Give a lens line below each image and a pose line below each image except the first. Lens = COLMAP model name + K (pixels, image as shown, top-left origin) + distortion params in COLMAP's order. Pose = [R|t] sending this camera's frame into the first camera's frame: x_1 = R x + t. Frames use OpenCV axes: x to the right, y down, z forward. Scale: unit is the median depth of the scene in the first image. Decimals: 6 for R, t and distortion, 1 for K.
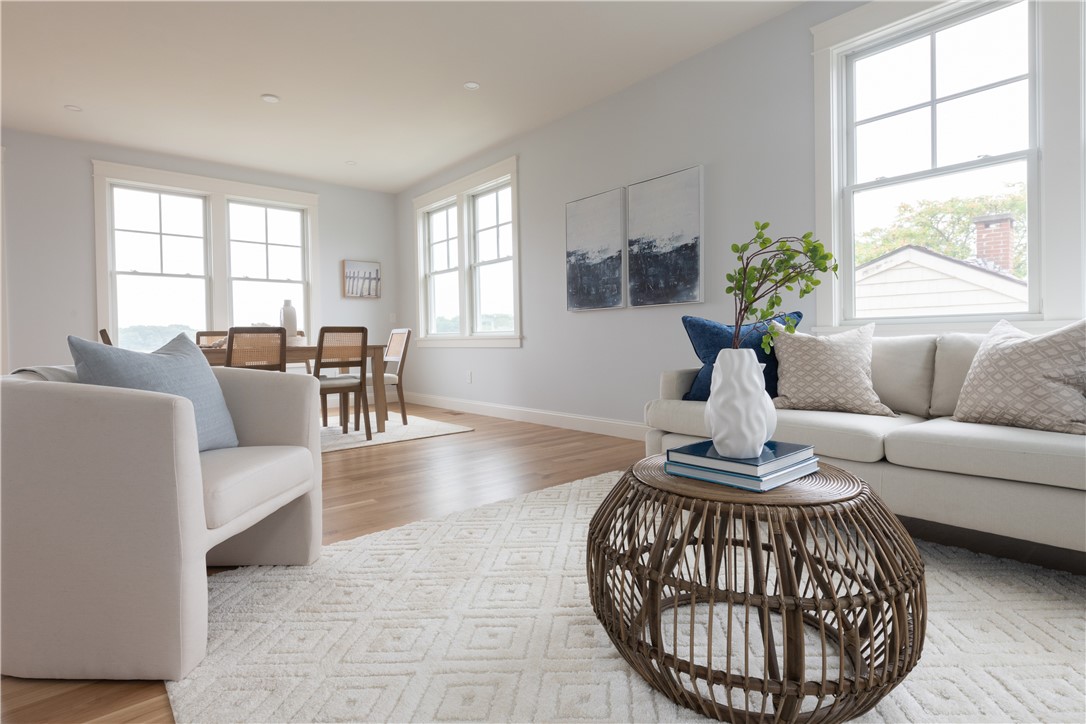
lens RADIAL K [[560.0, 0, 542.0], [0, 560.0, 355.5], [0, 0, 1]] dist [-0.004608, -0.000759]
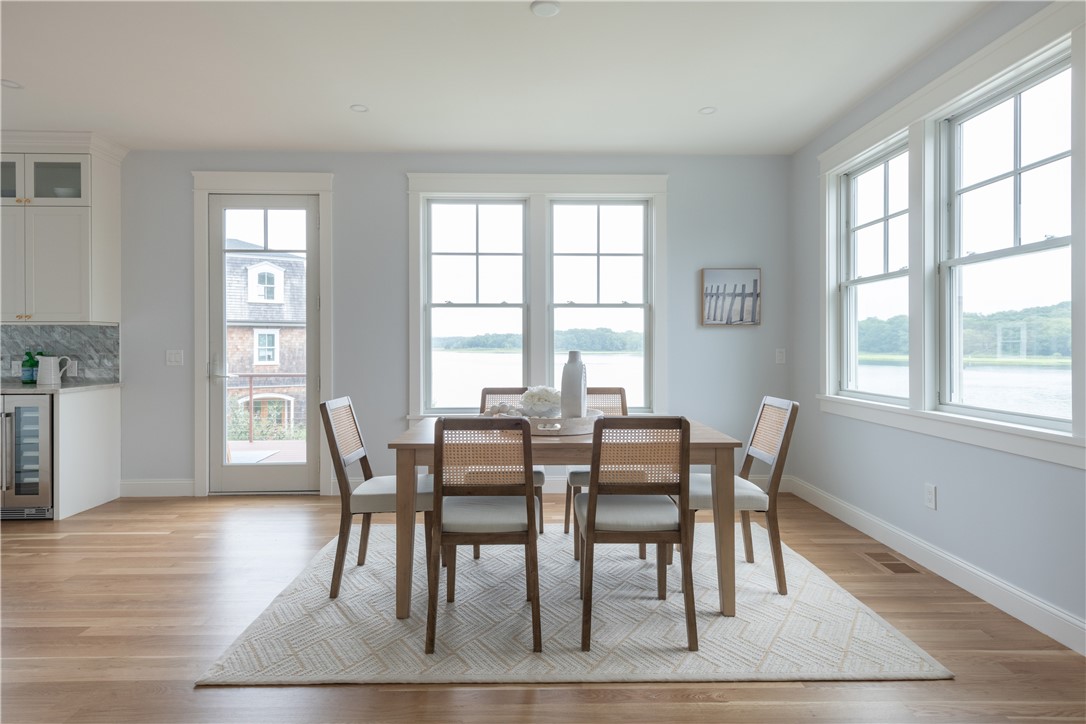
lens RADIAL K [[600.6, 0, 541.8], [0, 600.6, 351.3], [0, 0, 1]] dist [0.022001, -0.000825]
pose [[0.778121, 0.018010, -0.627856, -0.062954], [-0.026744, 0.999632, -0.004470, -0.073088], [0.627545, 0.020269, 0.778317, 0.370299]]
